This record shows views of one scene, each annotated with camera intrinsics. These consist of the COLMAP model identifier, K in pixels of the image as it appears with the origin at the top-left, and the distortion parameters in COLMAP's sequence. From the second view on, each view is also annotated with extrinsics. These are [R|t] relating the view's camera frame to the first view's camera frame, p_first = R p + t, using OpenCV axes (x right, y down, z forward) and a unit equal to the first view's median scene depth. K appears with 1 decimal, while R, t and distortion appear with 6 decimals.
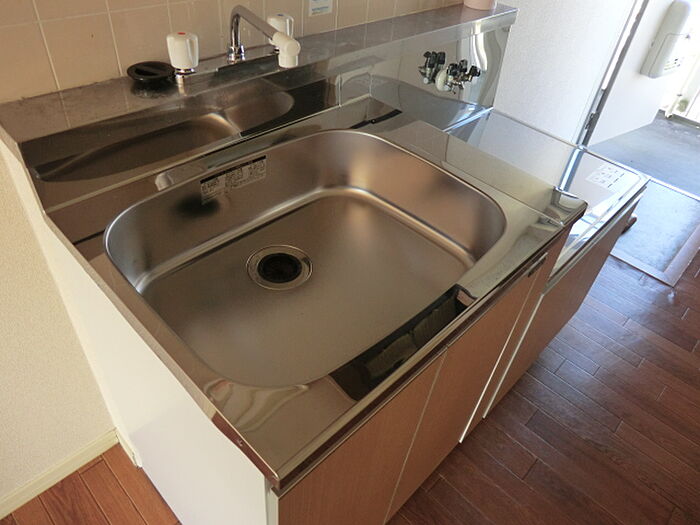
lens RADIAL K [[502.6, 0, 346.4], [0, 502.6, 244.3], [0, 0, 1]] dist [-0.057635, 0.034743]
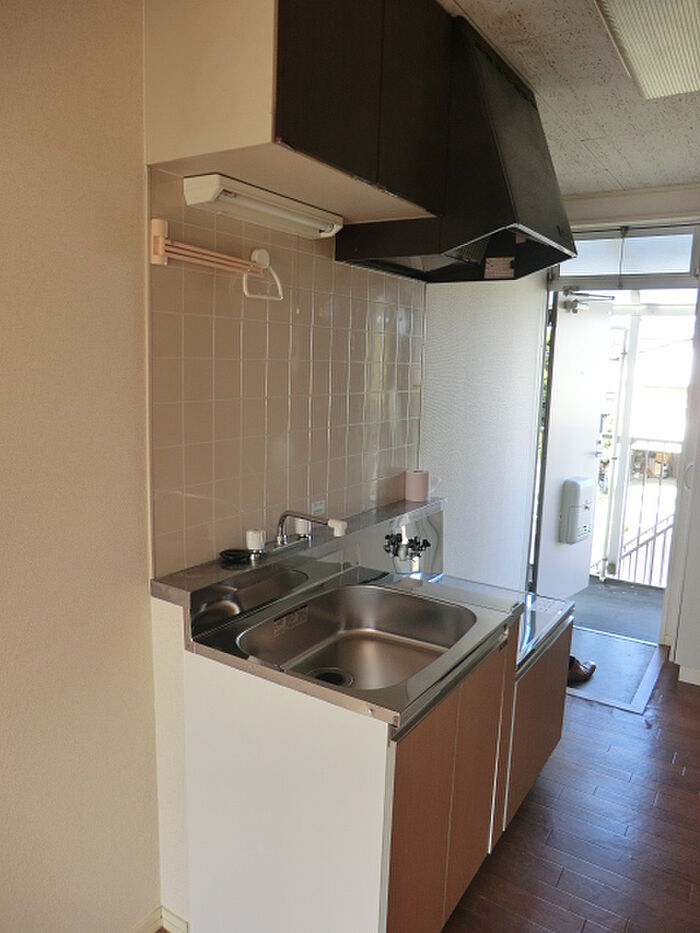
lens RADIAL K [[669.9, 0, 349.6], [0, 669.9, 467.9], [0, 0, 1]] dist [-0.057635, 0.034743]
pose [[0.978097, -0.086365, 0.189385, -0.256317], [0.169611, 0.858106, -0.484652, 0.303006], [-0.120656, 0.506158, 0.853959, -0.590258]]
